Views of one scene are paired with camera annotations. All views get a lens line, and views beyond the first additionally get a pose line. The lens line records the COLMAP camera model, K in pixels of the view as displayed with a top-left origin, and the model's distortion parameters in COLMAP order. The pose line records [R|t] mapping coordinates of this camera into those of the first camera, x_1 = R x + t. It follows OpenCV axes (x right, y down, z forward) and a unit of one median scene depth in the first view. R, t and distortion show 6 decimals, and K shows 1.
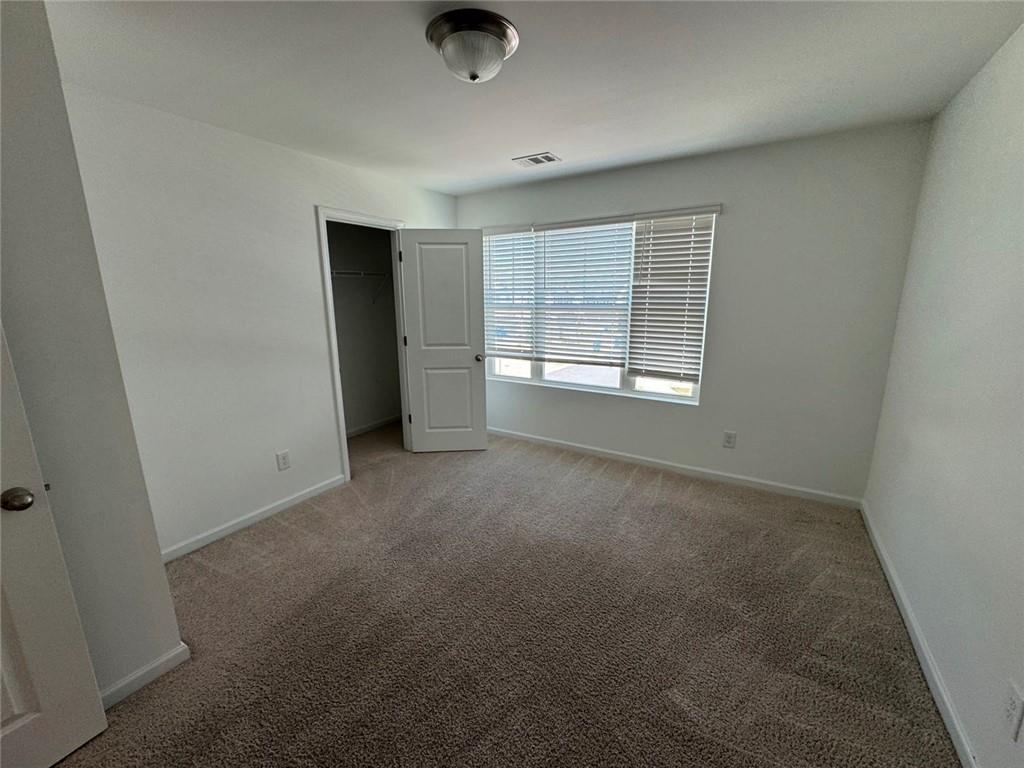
lens RADIAL K [[410.7, 0, 510.4], [0, 410.7, 383.0], [0, 0, 1]] dist [-0.001916, -0.000218]
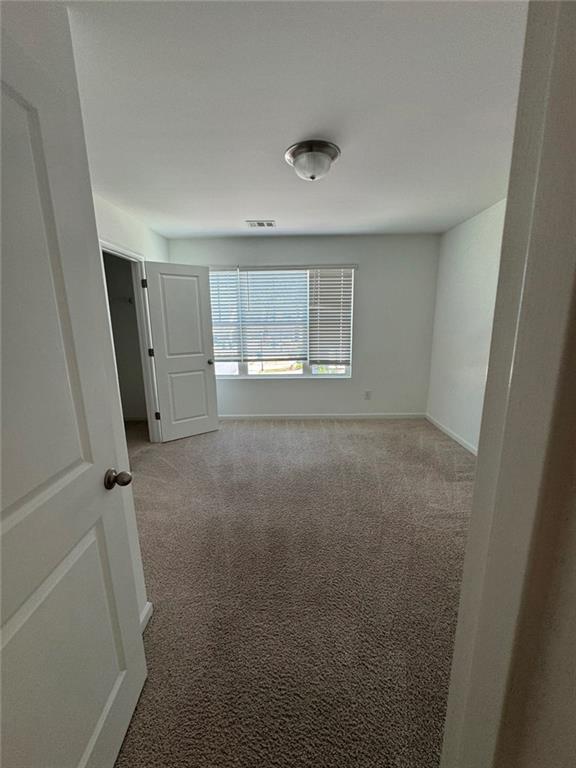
lens RADIAL K [[308.0, 0, 288.0], [0, 308.0, 384.0], [0, 0, 1]] dist [-0.001916, -0.000218]
pose [[0.855653, -0.110874, 0.505534, -0.406241], [0.115832, 0.993031, 0.021739, 0.019776], [-0.504421, 0.039956, 0.862533, 0.004037]]
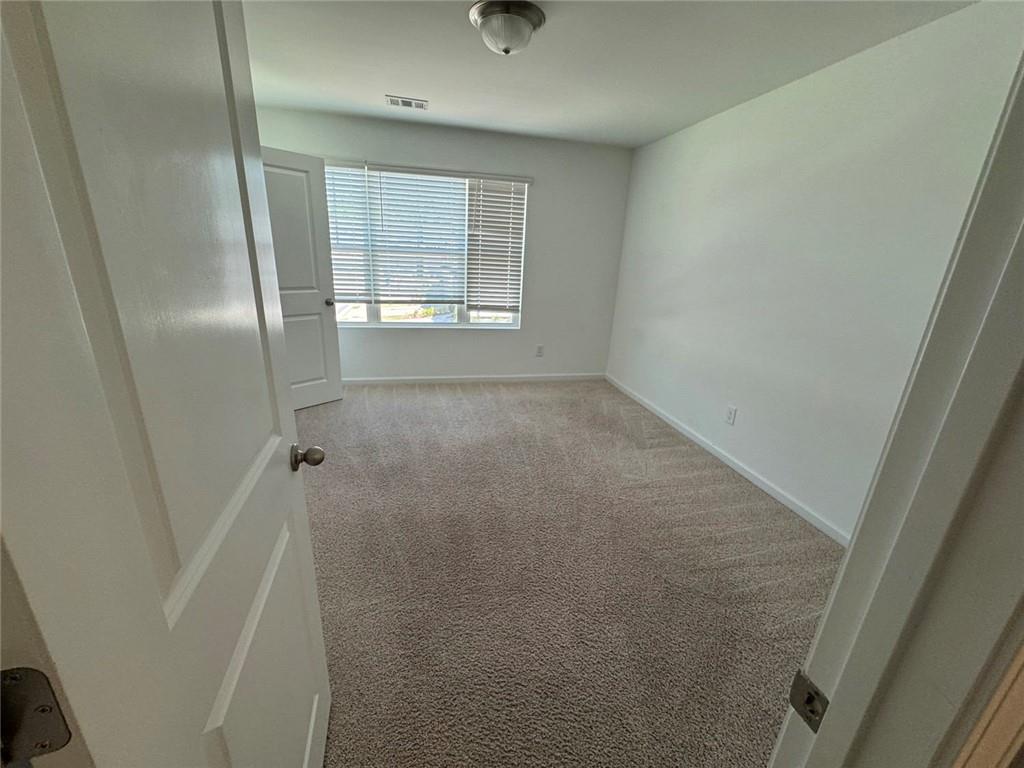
lens RADIAL K [[410.7, 0, 510.4], [0, 410.7, 383.0], [0, 0, 1]] dist [-0.001916, -0.000218]
pose [[0.709161, -0.177080, 0.682446, -0.490641], [0.094891, 0.983111, 0.156491, 0.013977], [-0.698632, -0.046219, 0.713987, 0.035393]]
